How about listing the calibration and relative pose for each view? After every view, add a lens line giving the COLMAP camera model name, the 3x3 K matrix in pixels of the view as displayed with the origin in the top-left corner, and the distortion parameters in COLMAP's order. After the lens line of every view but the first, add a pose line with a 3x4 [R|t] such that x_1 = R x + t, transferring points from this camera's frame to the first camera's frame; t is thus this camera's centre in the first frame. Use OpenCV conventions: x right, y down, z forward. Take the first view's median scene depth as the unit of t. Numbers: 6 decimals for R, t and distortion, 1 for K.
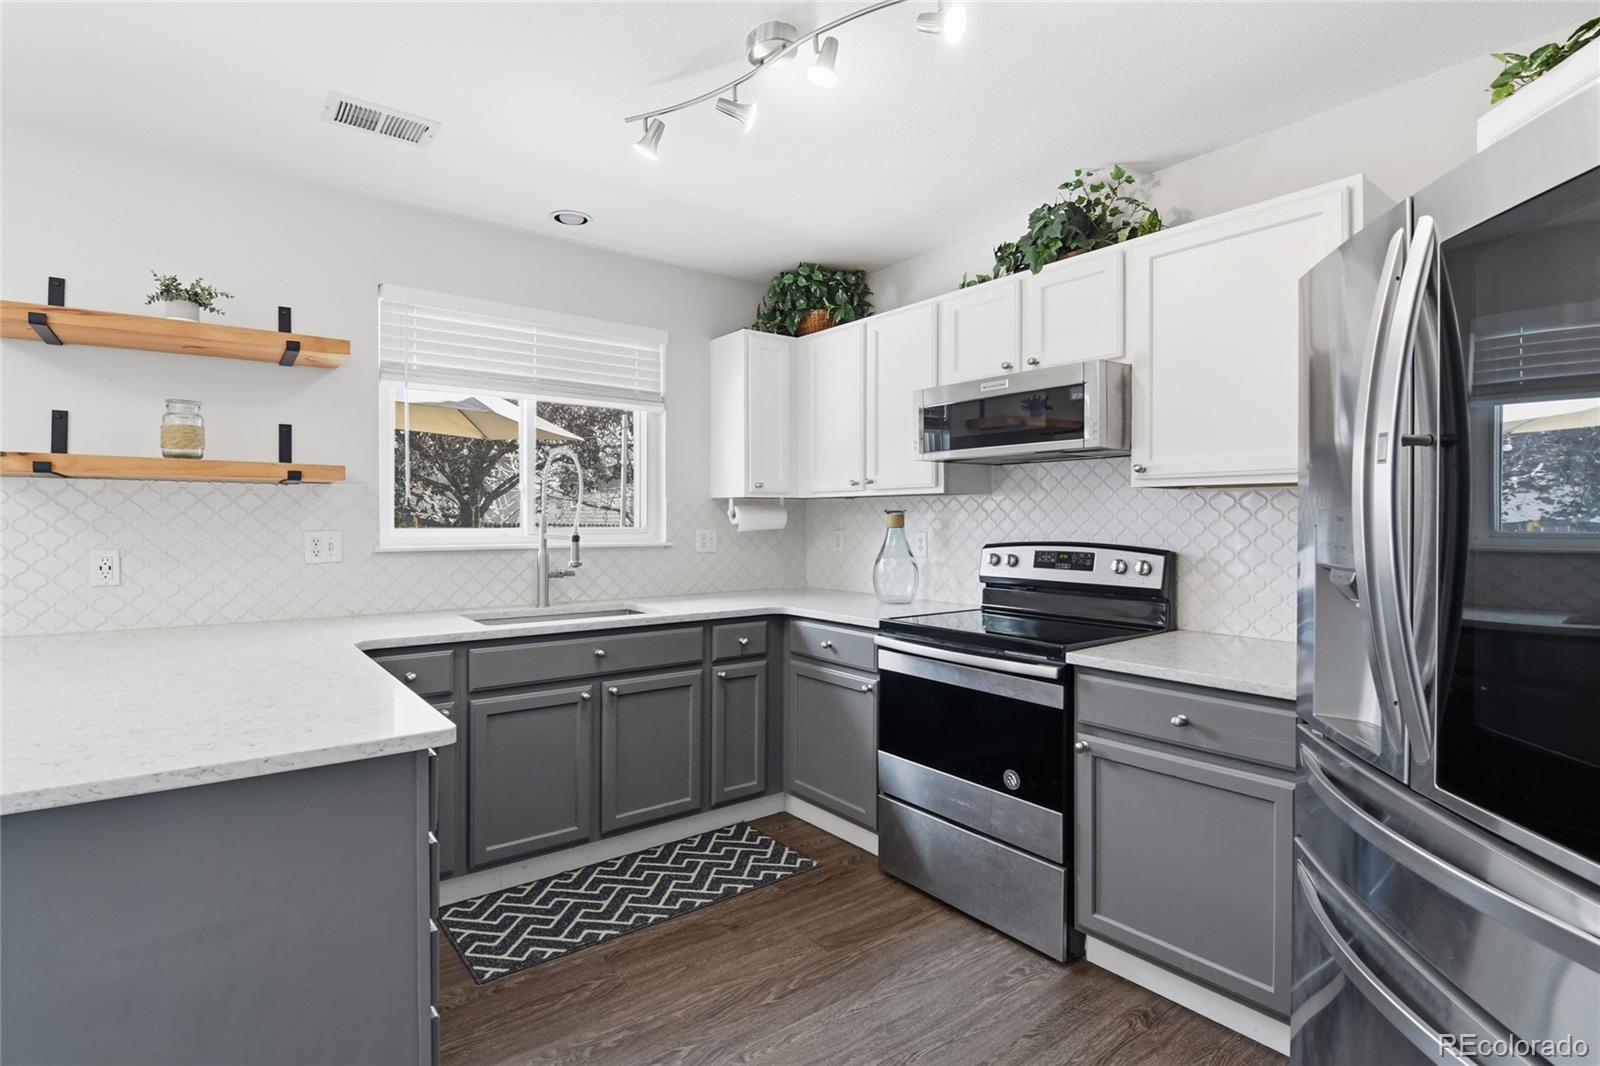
lens RADIAL K [[791.1, 0, 801.4], [0, 791.1, 522.4], [0, 0, 1]] dist [0.001138, -0.015491]
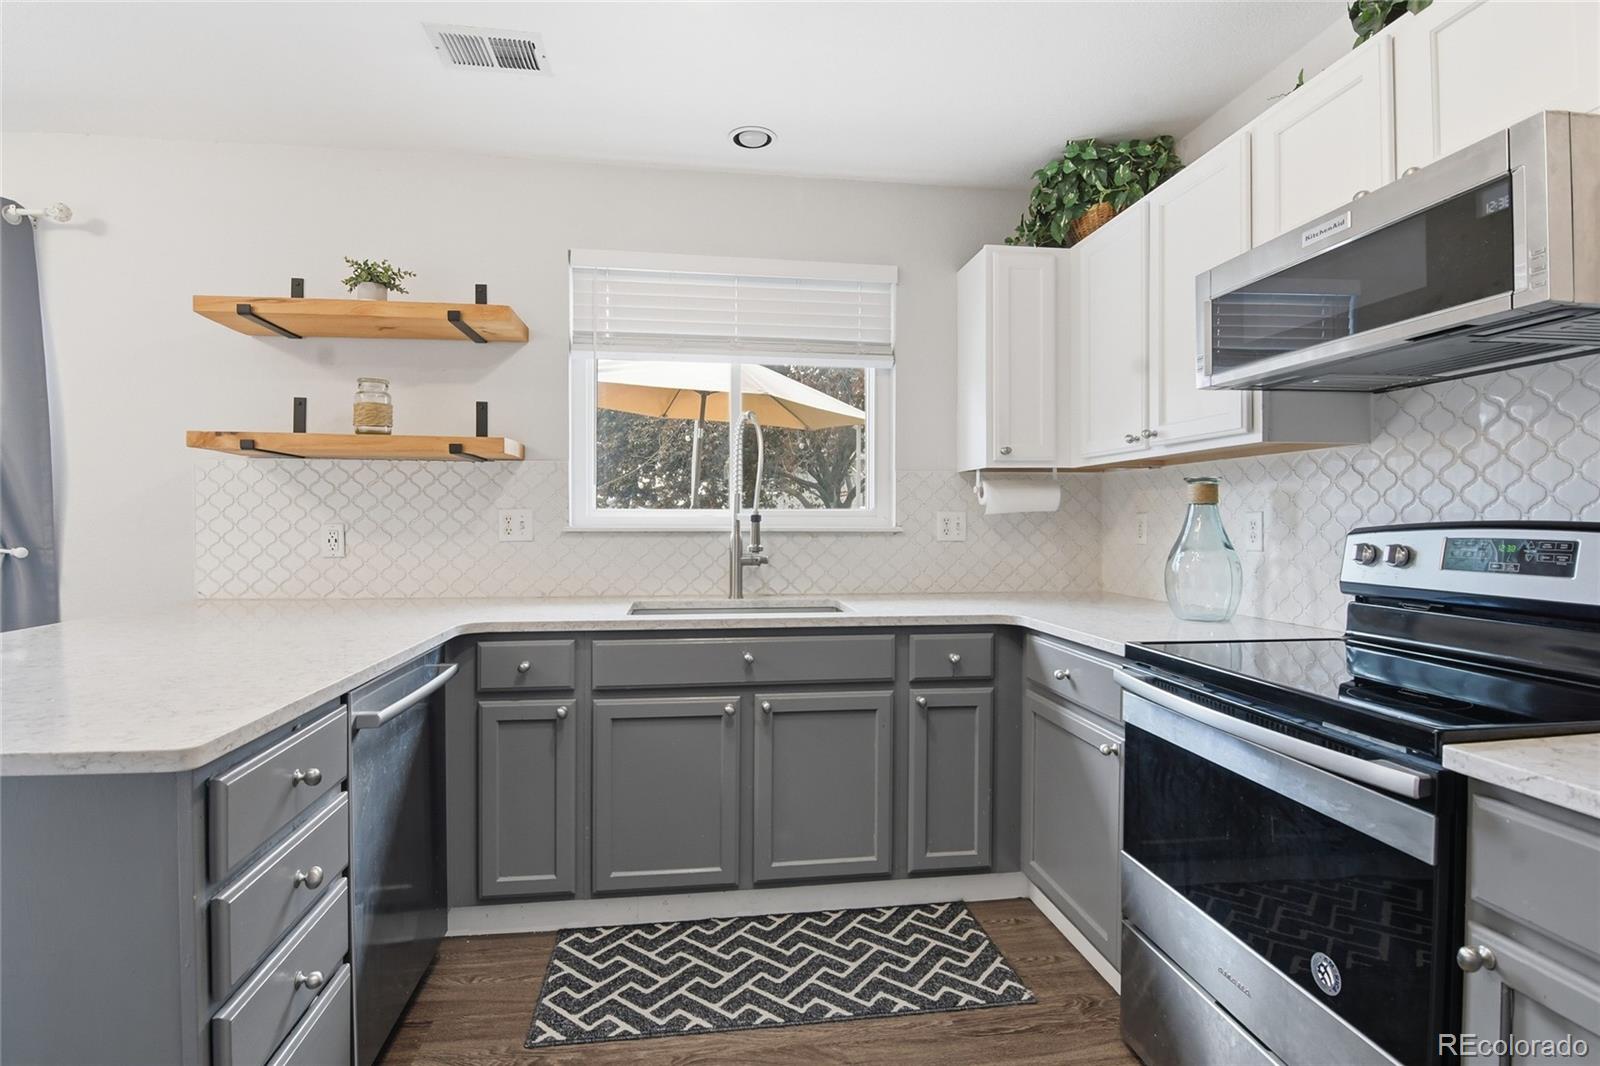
lens RADIAL K [[787.2, 0, 796.9], [0, 787.2, 524.7], [0, 0, 1]] dist [-0.001497, -0.013054]
pose [[0.867675, 0.003234, -0.497122, 0.179656], [-0.003273, 0.999994, 0.000792, 0.028332], [0.497122, 0.000940, 0.867680, 0.320540]]
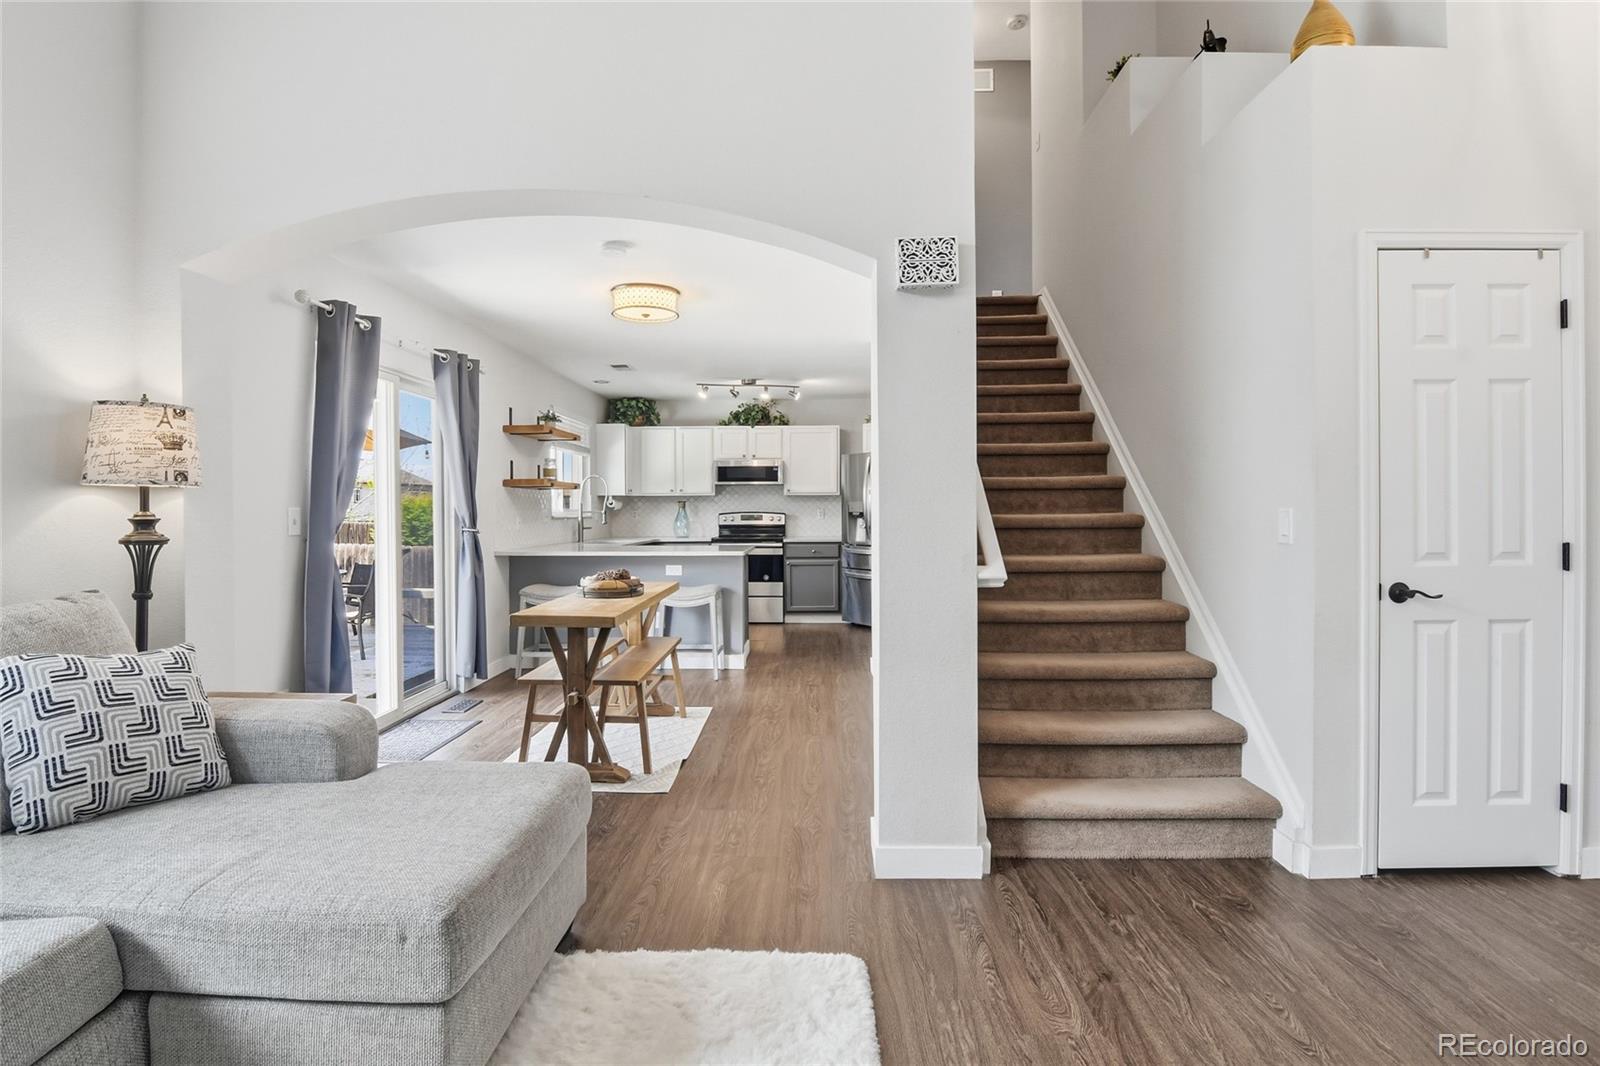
lens RADIAL K [[786.6, 0, 824.5], [0, 786.6, 515.5], [0, 0, 1]] dist [0.000086, -0.015957]
pose [[0.606394, -0.011078, 0.795087, -1.945494], [0.008867, 0.999935, 0.007169, 0.019903], [-0.795115, 0.002703, 0.606453, -1.099462]]
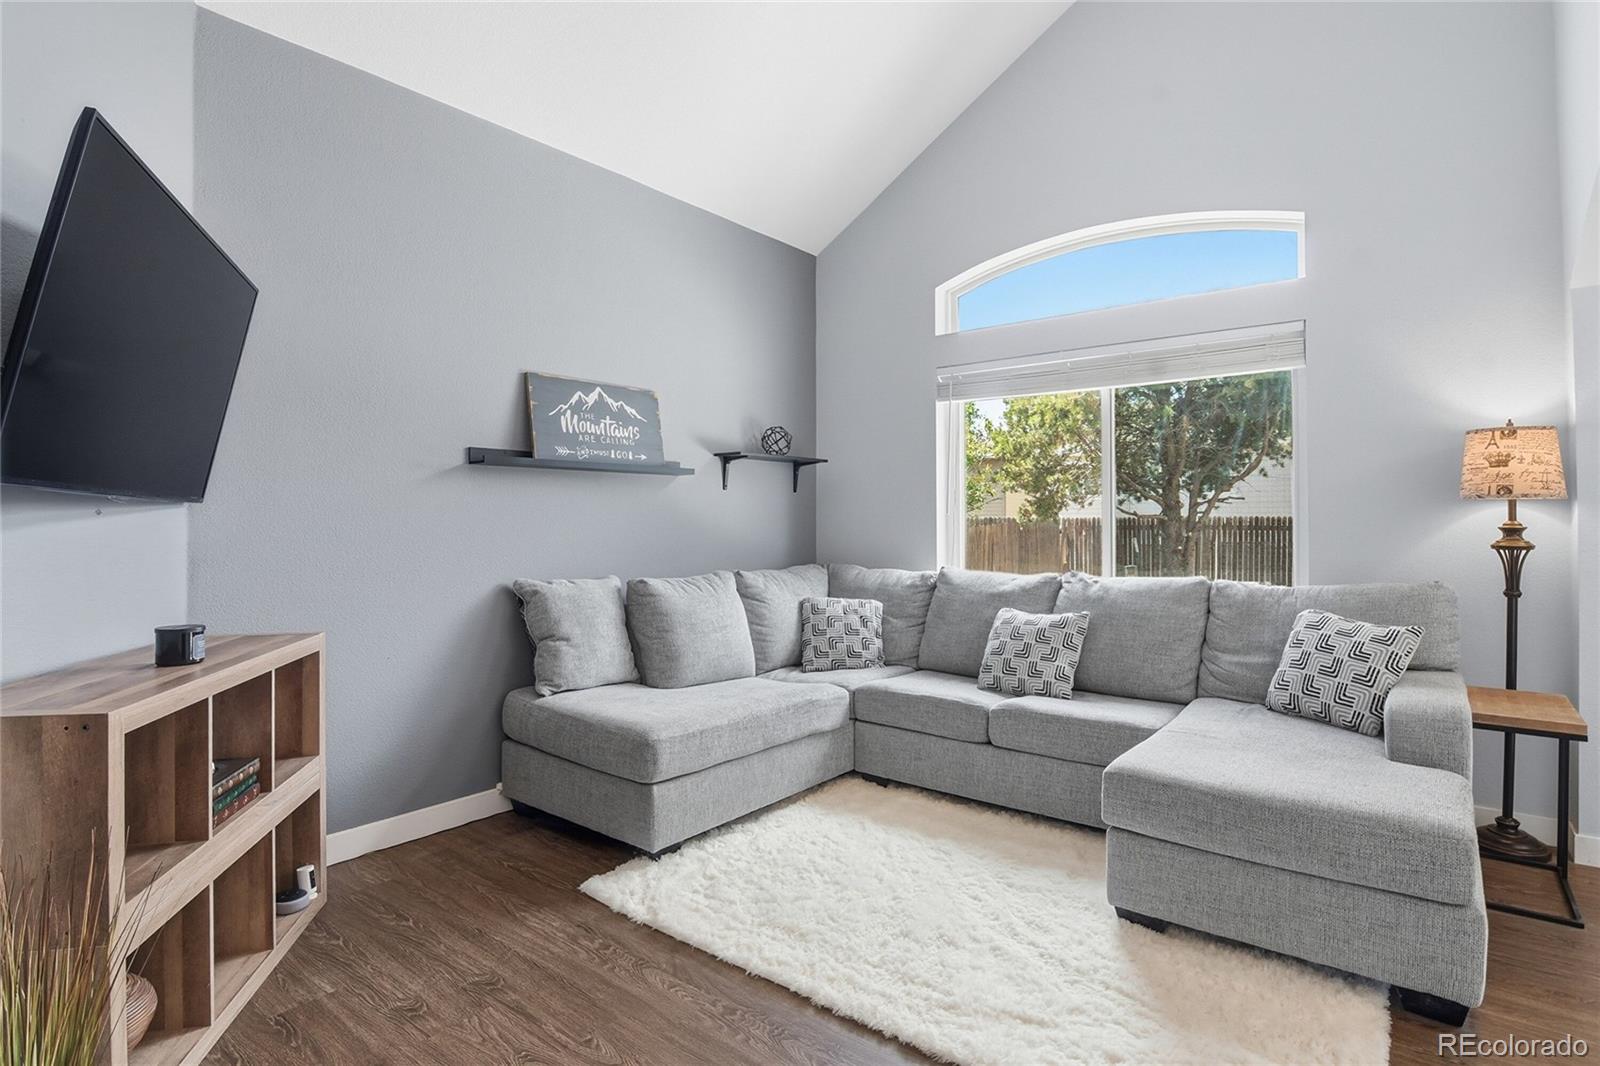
lens RADIAL K [[802.9, 0, 800.0], [0, 802.9, 533.0], [0, 0, 1]] dist [-0.020512, -0.000468]
pose [[0.236476, 0.010436, -0.971581, -0.977070], [-0.004037, 0.999944, 0.009758, 0.024235], [0.971629, 0.001614, 0.236505, -1.099266]]
